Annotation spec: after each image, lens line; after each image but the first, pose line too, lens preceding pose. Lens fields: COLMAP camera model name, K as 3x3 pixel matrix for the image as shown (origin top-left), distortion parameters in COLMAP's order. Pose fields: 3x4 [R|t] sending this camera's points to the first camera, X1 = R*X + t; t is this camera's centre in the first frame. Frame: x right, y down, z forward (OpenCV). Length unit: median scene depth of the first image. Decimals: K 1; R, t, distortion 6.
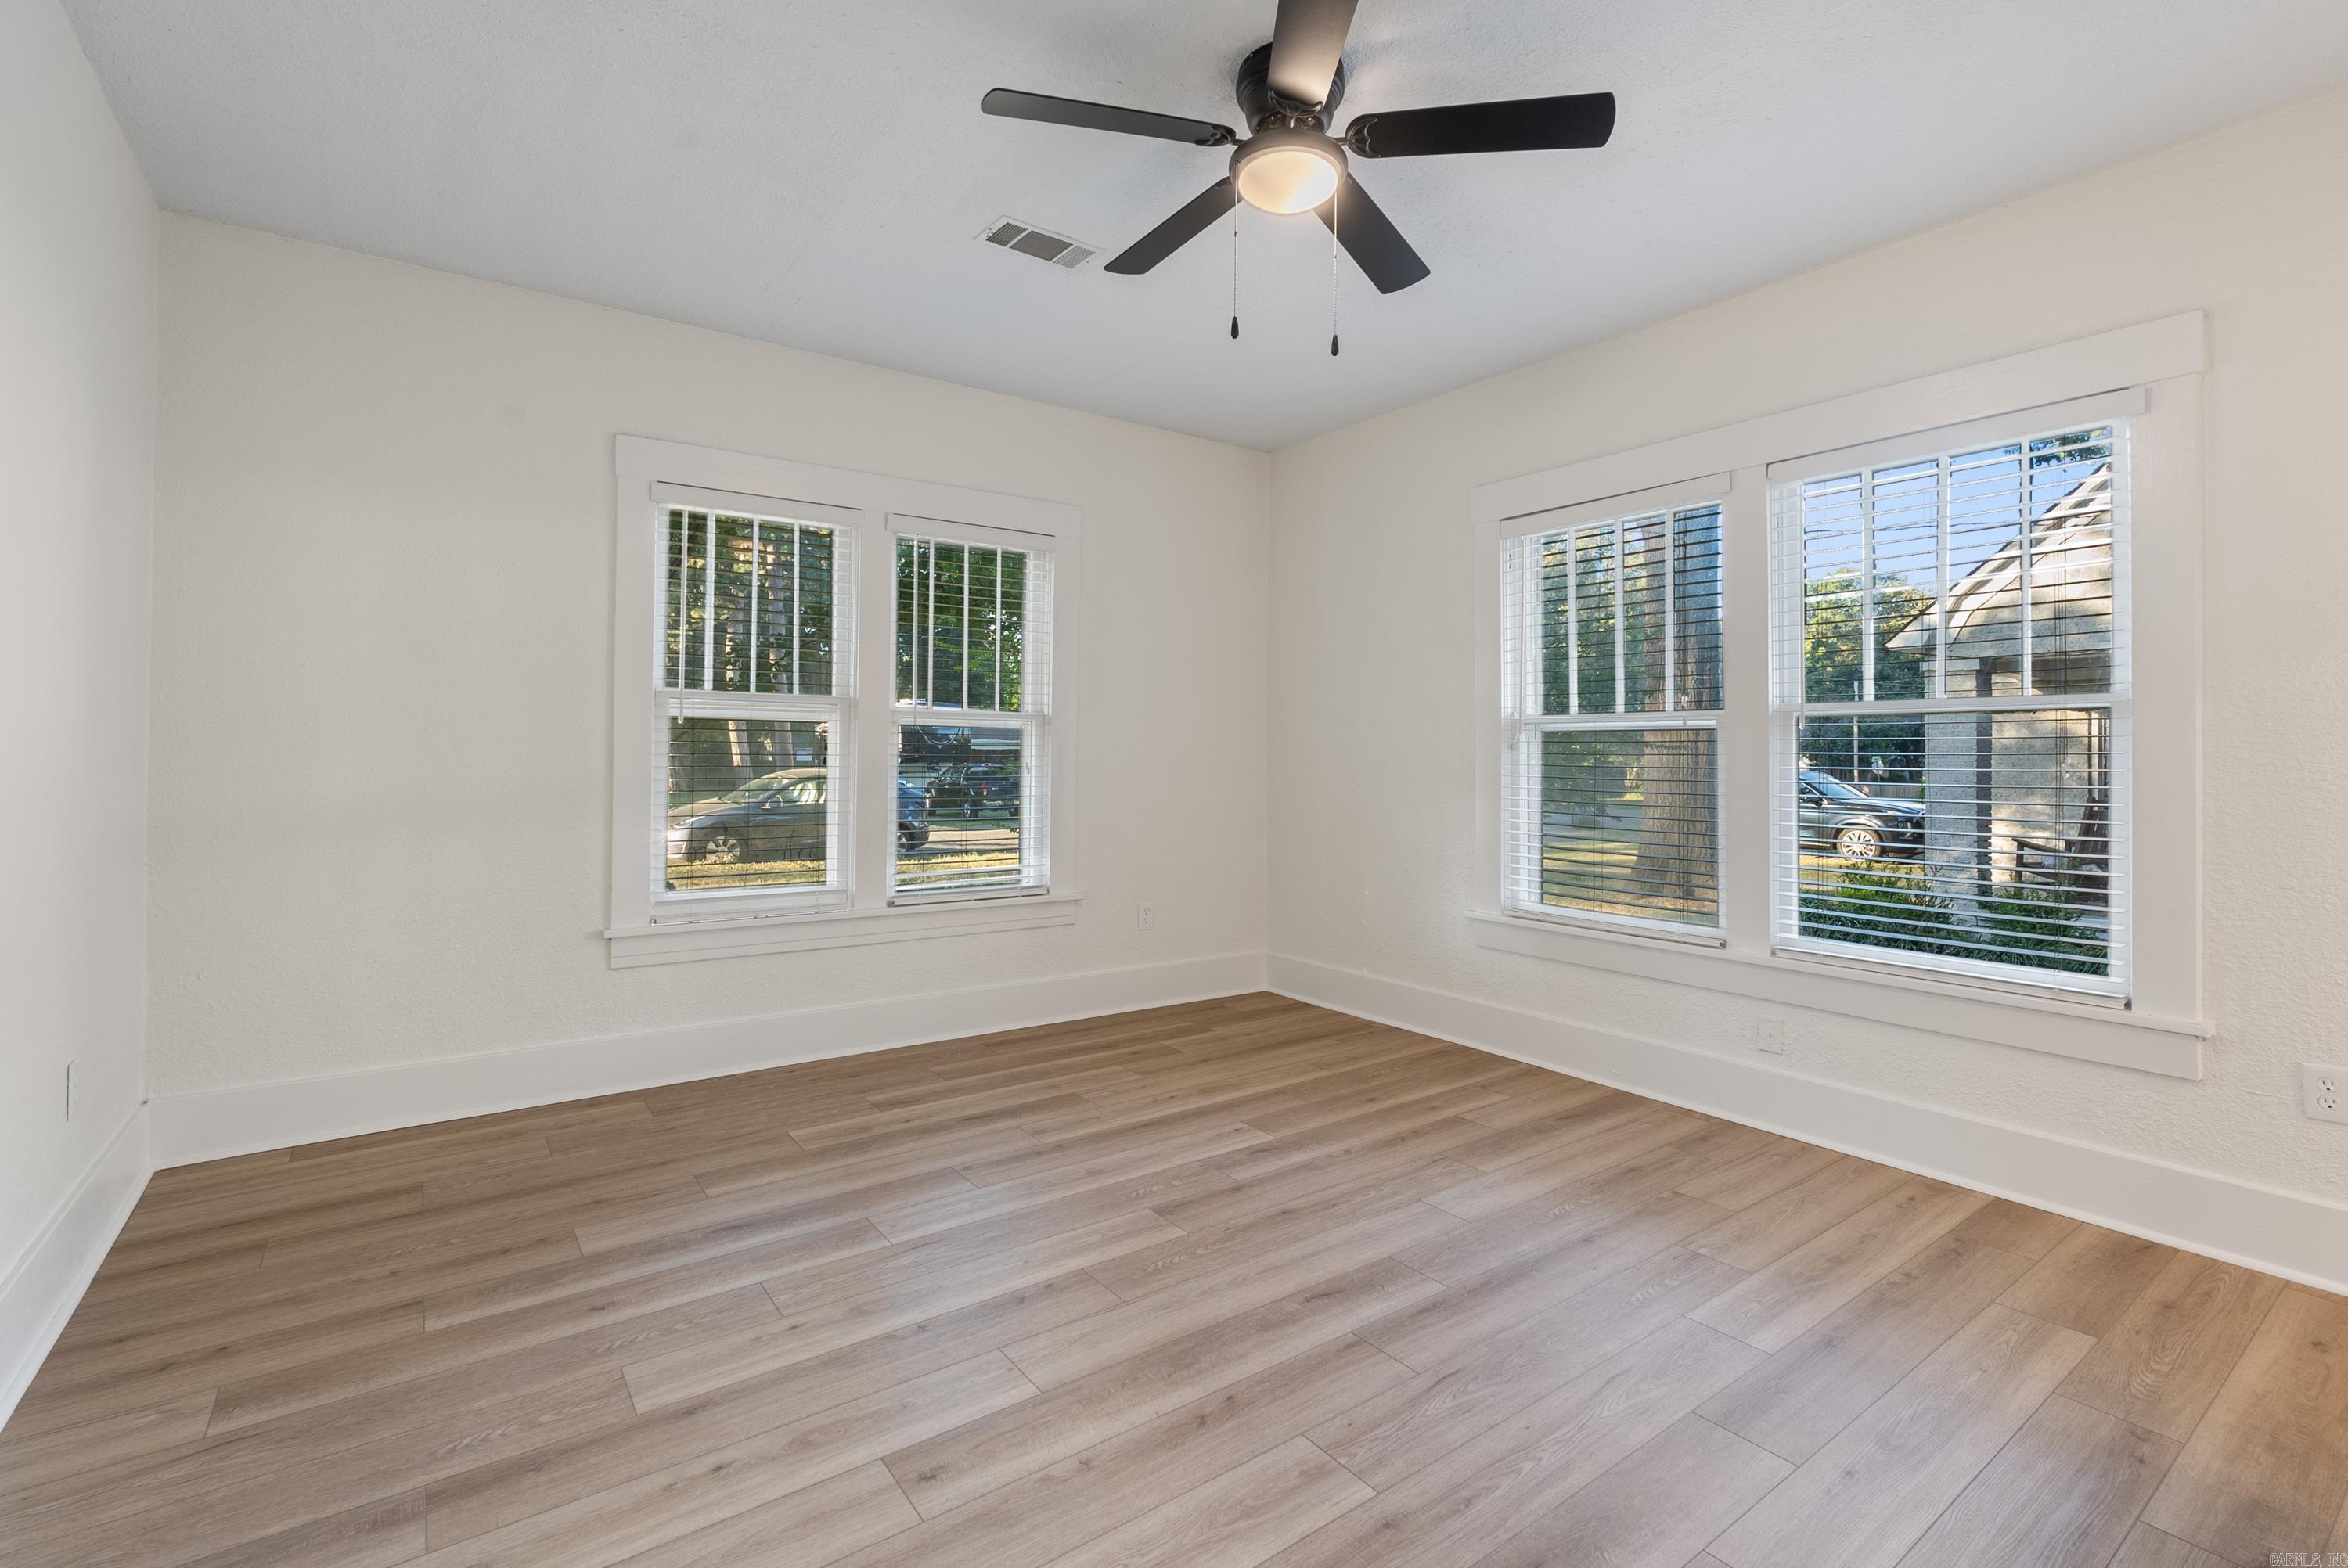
lens RADIAL K [[1038.3, 0, 1185.2], [0, 1038.3, 766.1], [0, 0, 1]] dist [-0.003175, 0.001126]
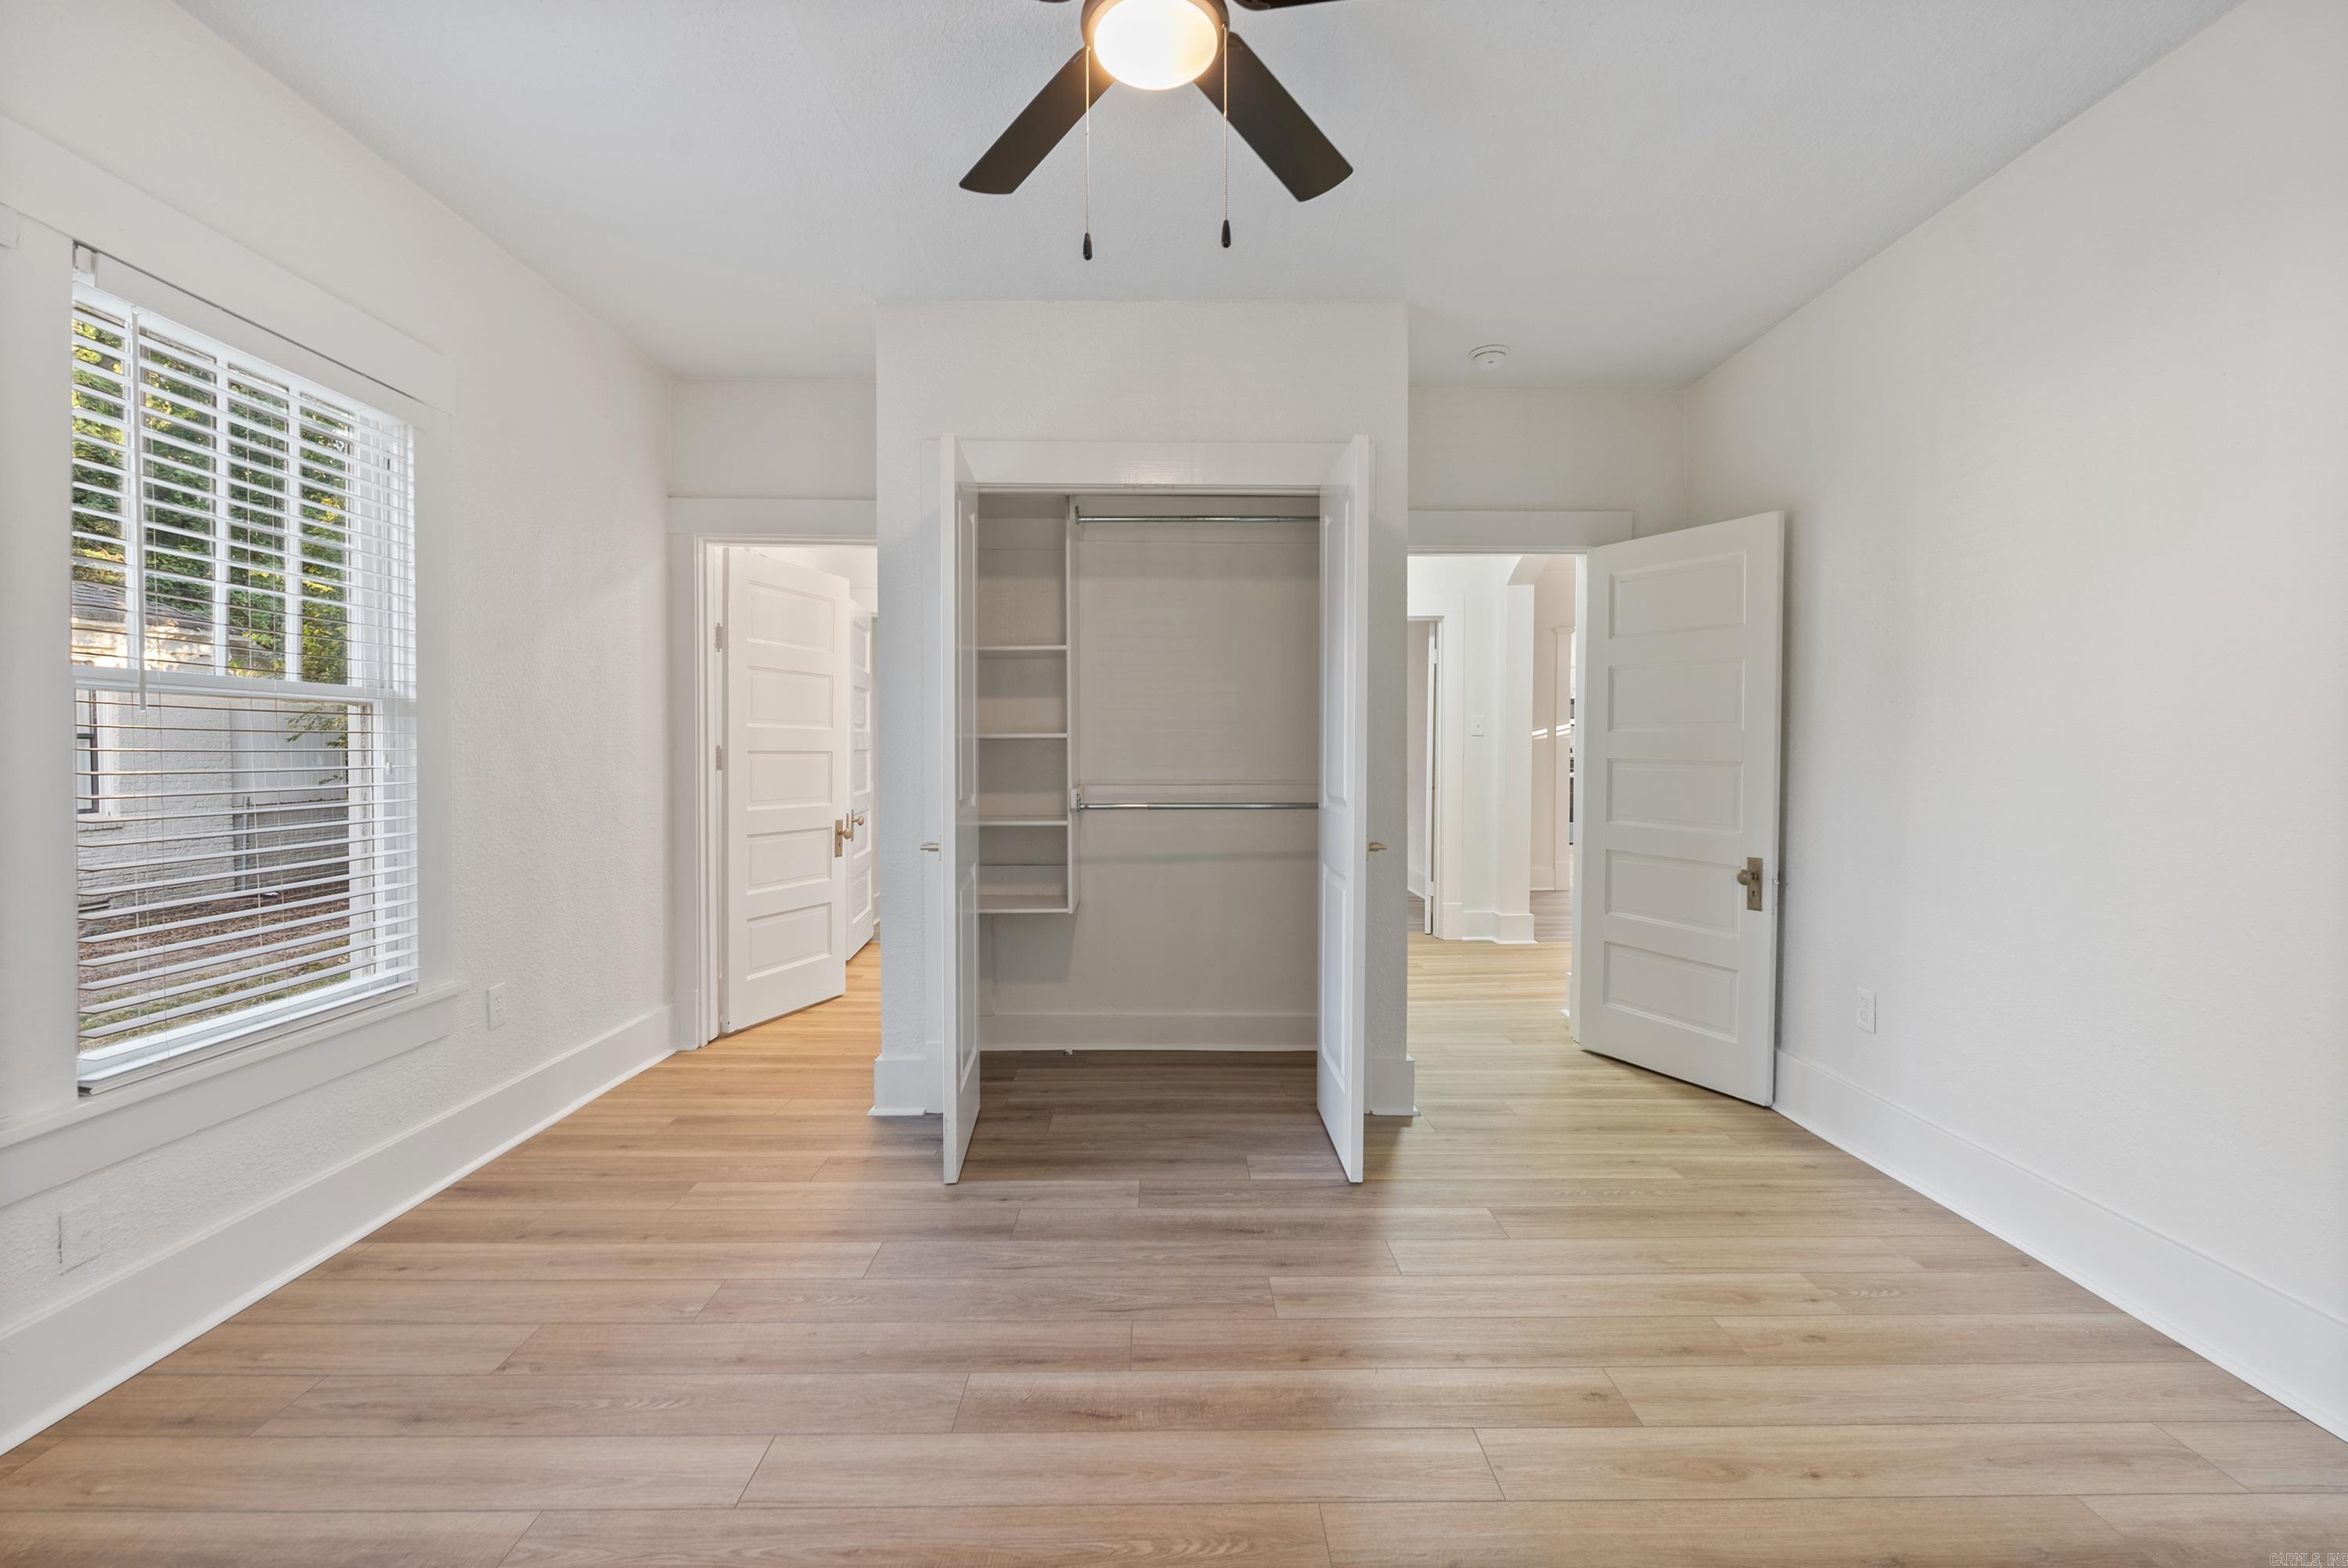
lens RADIAL K [[1038.3, 0, 1190.4], [0, 1038.3, 777.1], [0, 0, 1]] dist [-0.003175, 0.001126]
pose [[-0.815757, -0.020828, 0.578019, -0.350630], [-0.002477, 0.999468, 0.032518, -0.020510], [-0.578389, 0.025095, -0.815375, 1.441688]]
